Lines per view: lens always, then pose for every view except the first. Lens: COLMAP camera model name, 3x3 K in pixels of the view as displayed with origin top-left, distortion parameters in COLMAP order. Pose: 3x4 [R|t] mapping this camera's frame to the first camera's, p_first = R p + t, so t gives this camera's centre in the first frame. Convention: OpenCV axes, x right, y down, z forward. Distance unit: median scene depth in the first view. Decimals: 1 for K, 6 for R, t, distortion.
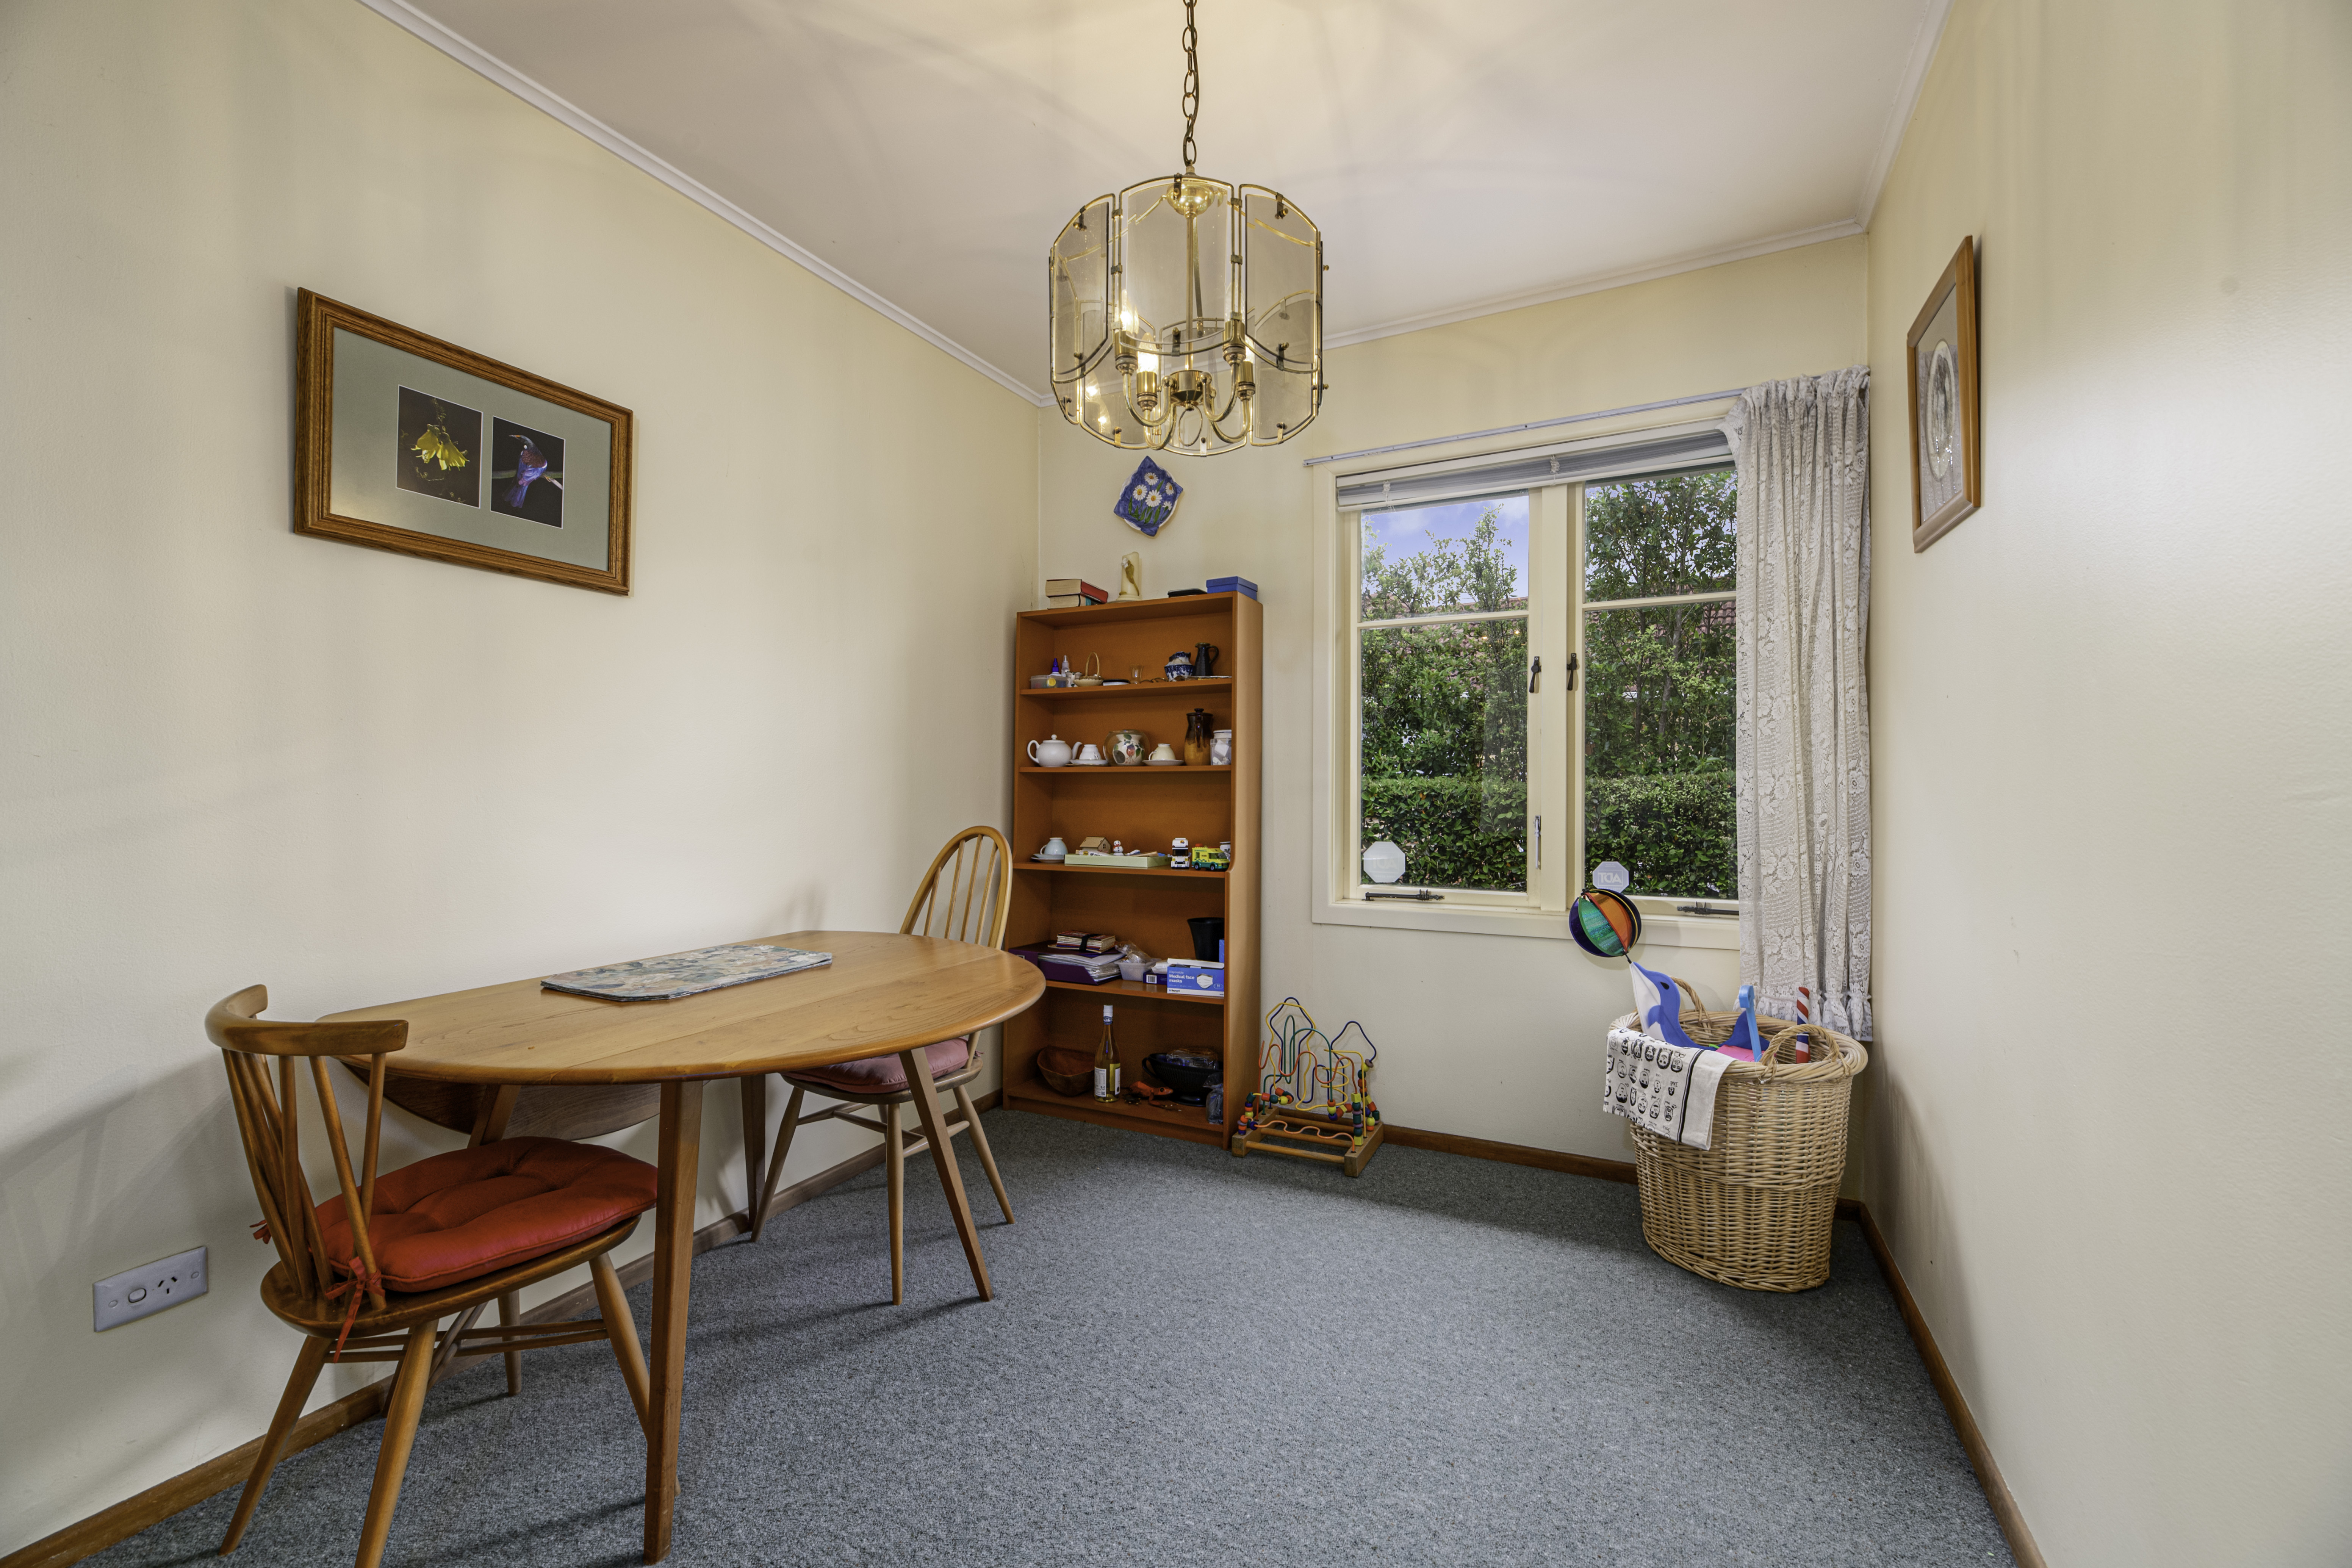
lens RADIAL K [[949.0, 0, 1178.6], [0, 949.0, 776.3], [0, 0, 1]] dist [-0.000215, -0.000130]
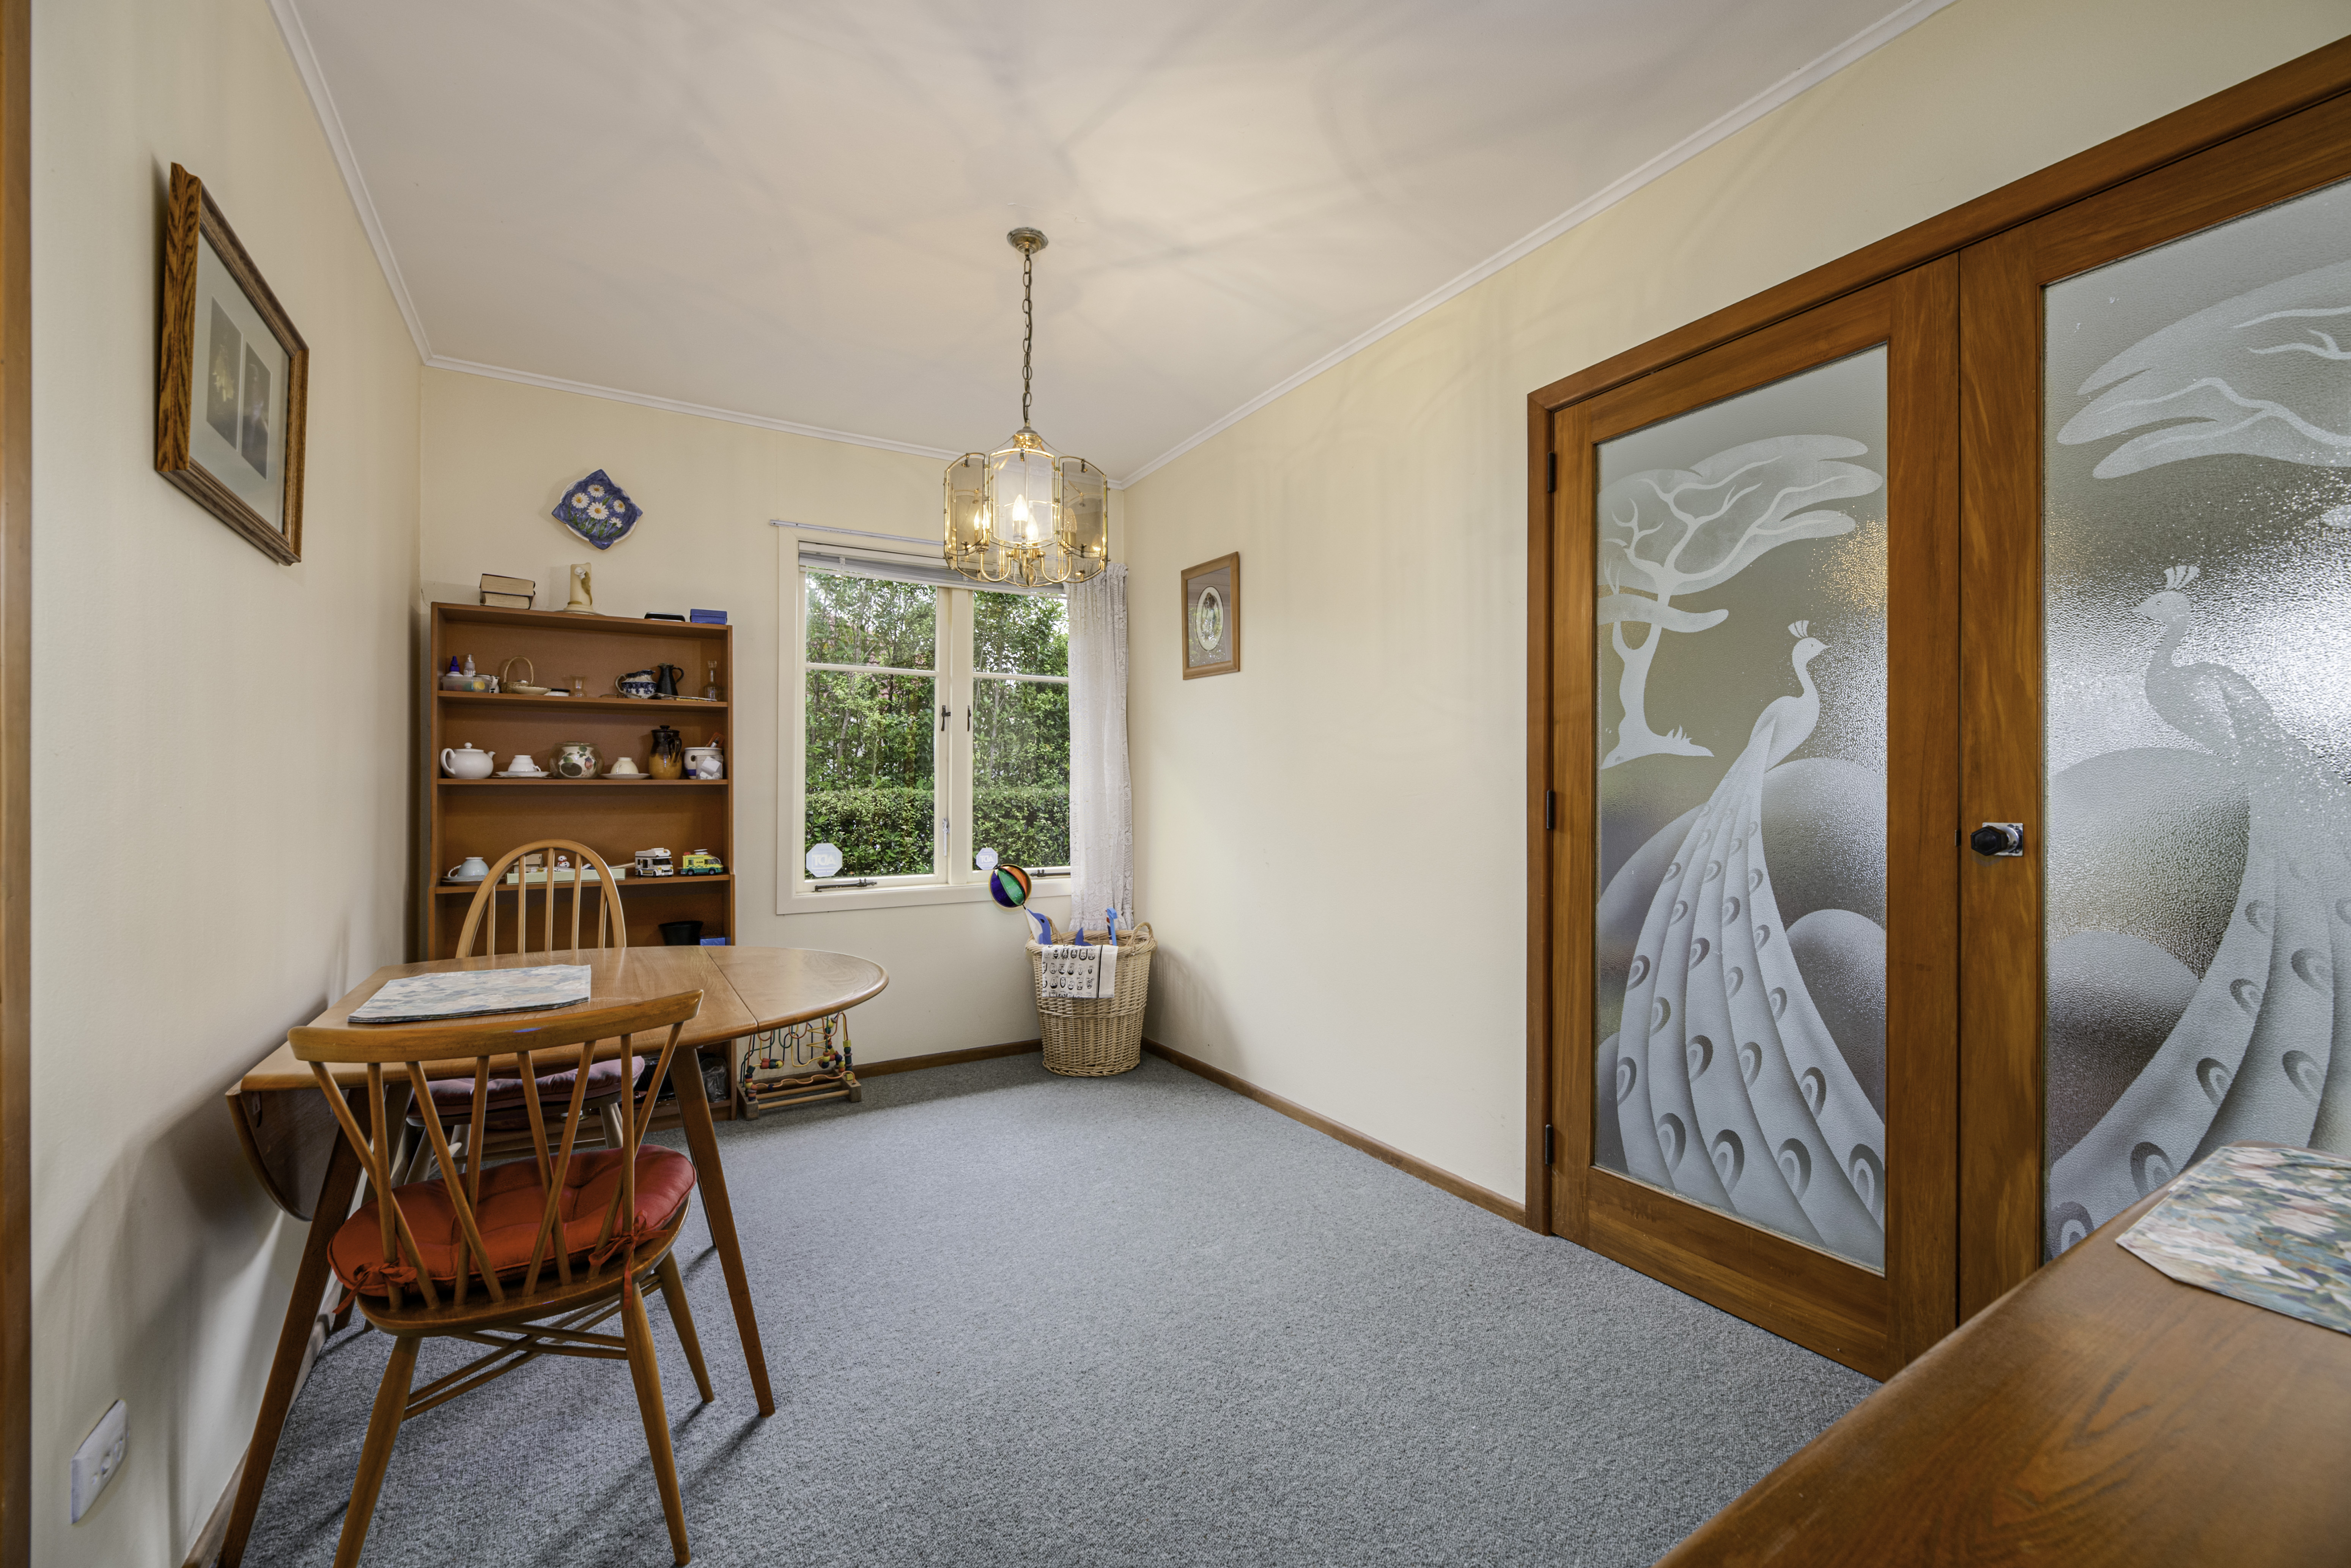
lens RADIAL K [[958.4, 0, 1175.5], [0, 958.4, 784.0], [0, 0, 1]] dist [-0.000185, -0.000073]
pose [[0.548355, 0.009175, 0.836196, -0.580974], [-0.001435, 0.999949, -0.010031, 0.003945], [-0.836245, 0.004301, 0.548340, -0.064051]]
